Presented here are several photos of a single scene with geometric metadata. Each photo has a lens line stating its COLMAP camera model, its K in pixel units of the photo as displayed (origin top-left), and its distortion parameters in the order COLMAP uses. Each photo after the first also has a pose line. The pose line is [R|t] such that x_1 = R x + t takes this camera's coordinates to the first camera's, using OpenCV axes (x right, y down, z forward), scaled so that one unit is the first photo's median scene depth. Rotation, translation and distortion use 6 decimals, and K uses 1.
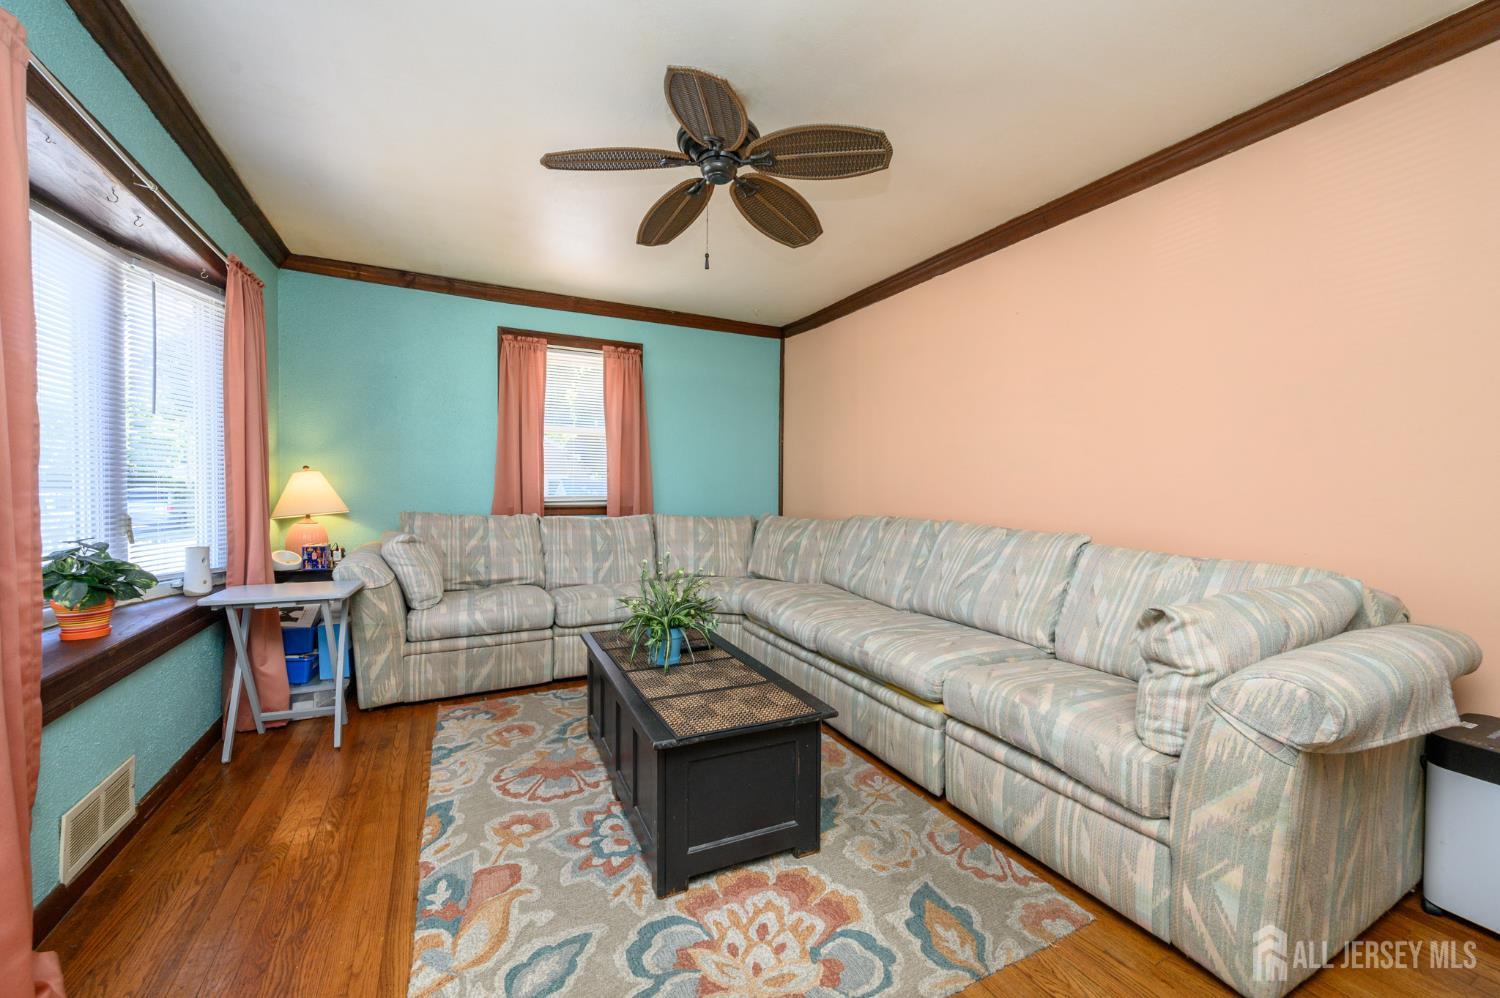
lens RADIAL K [[592.5, 0, 749.3], [0, 592.5, 498.1], [0, 0, 1]] dist [0.000685, 0.000094]
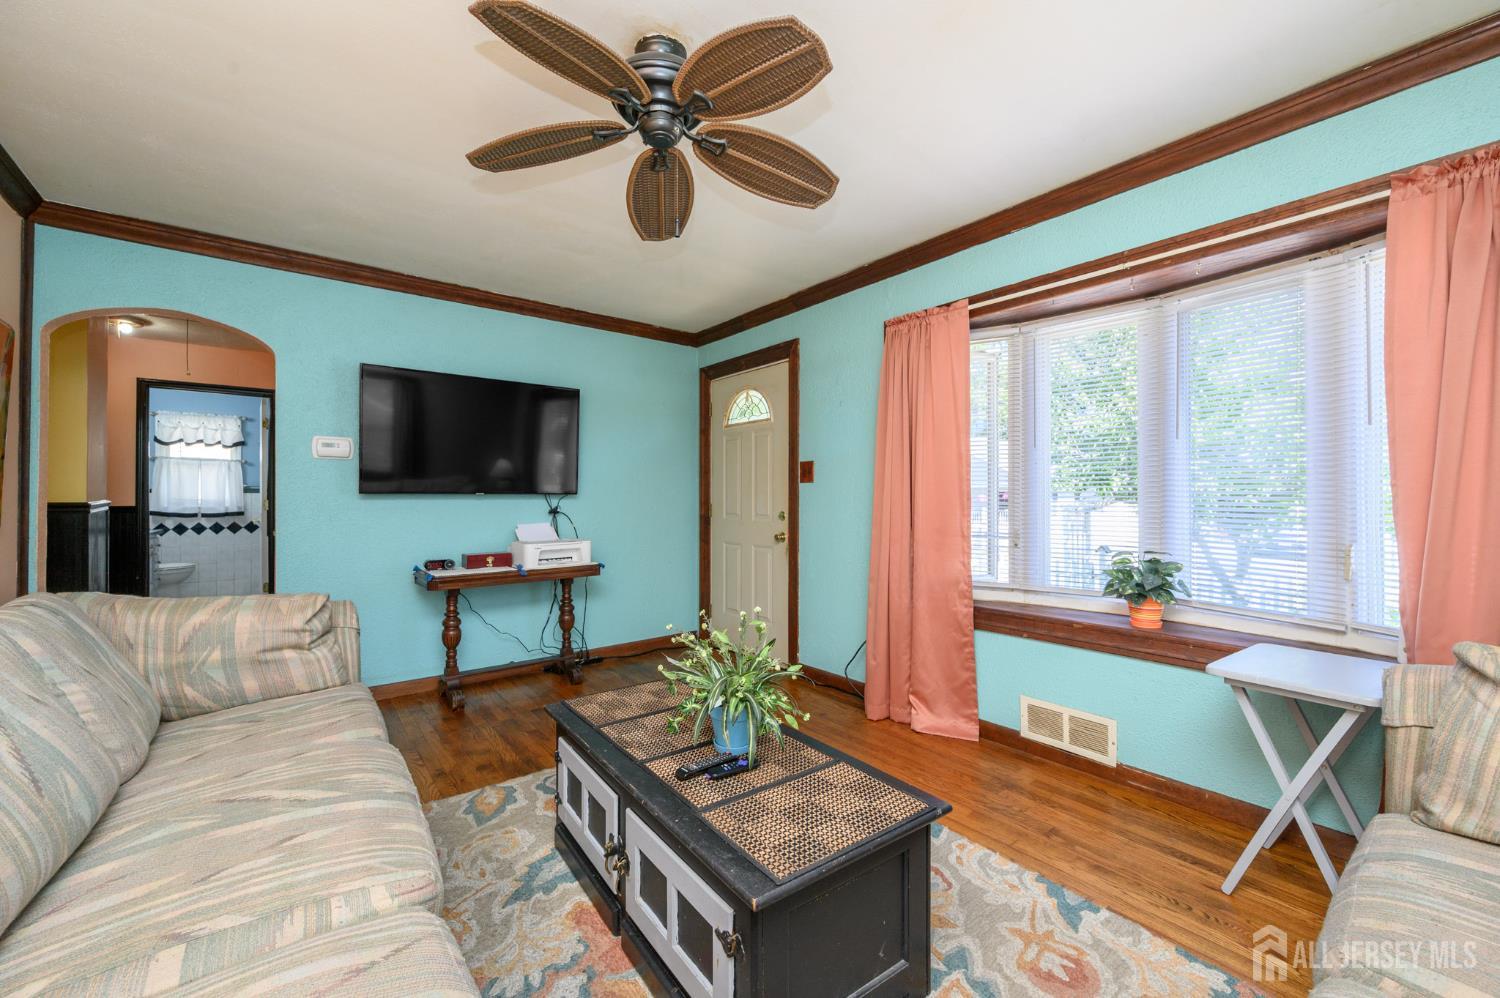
lens RADIAL K [[592.5, 0, 749.3], [0, 592.5, 498.1], [0, 0, 1]] dist [0.000685, 0.000094]
pose [[-0.982296, -0.005893, -0.187242, -0.023371], [-0.009106, 0.999826, 0.016305, -0.060093], [0.187113, 0.017721, -0.982179, 2.125715]]
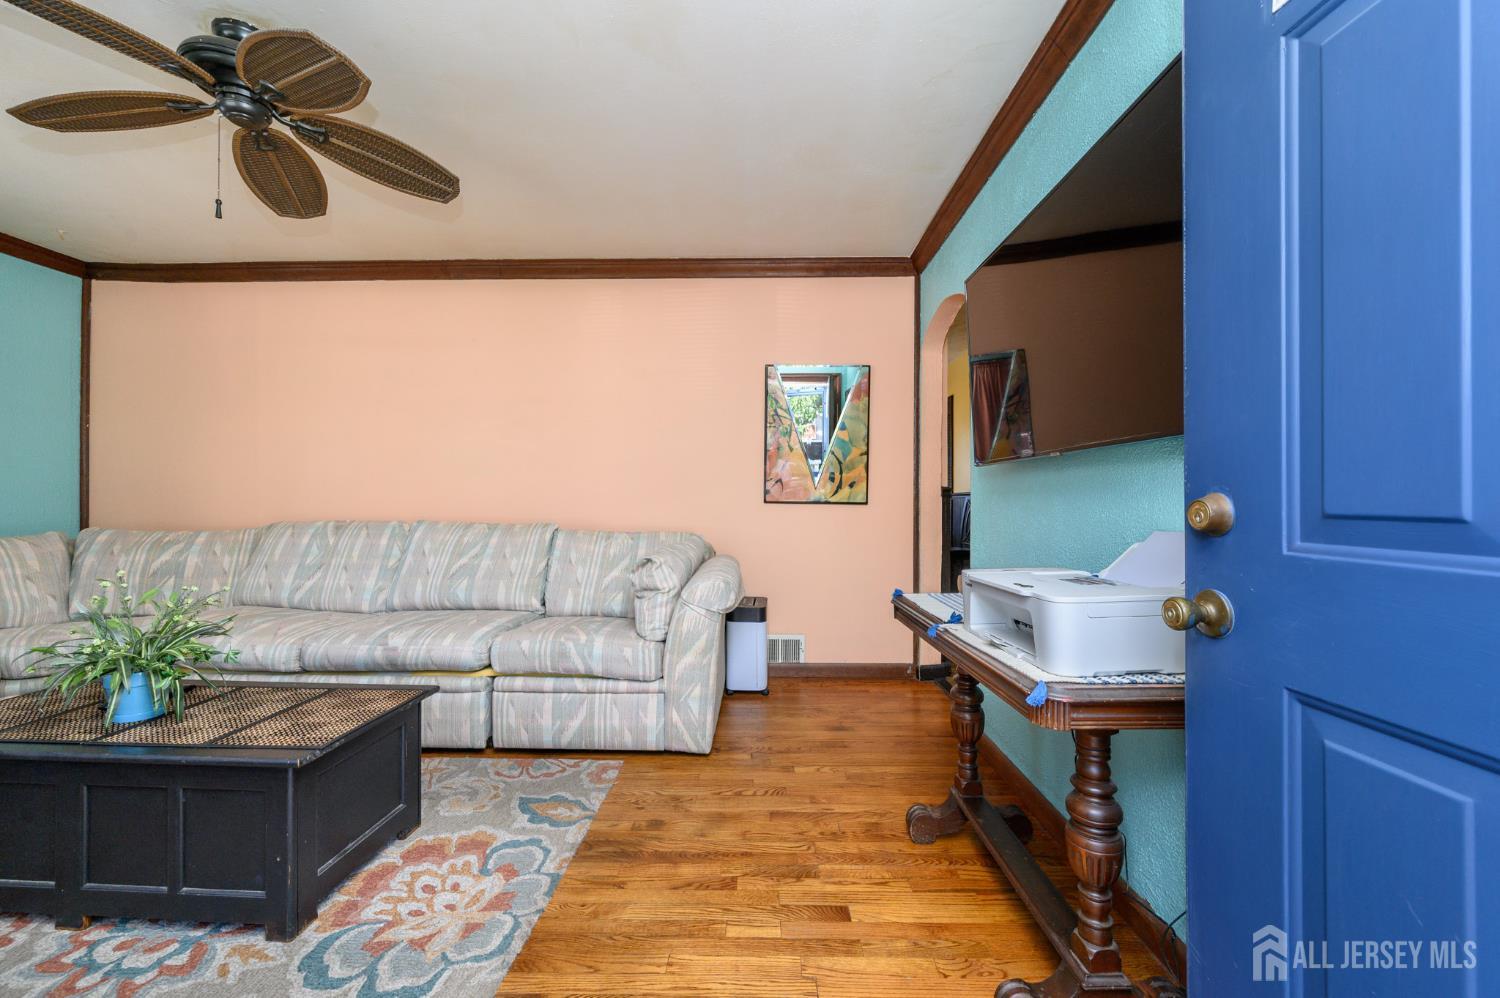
lens RADIAL K [[592.5, 0, 749.3], [0, 592.5, 498.1], [0, 0, 1]] dist [0.000685, 0.000094]
pose [[0.473999, -0.005754, 0.880507, -0.530149], [0.021976, 0.999744, -0.005297, 0.027476], [-0.880251, 0.021861, 0.474004, -0.037696]]
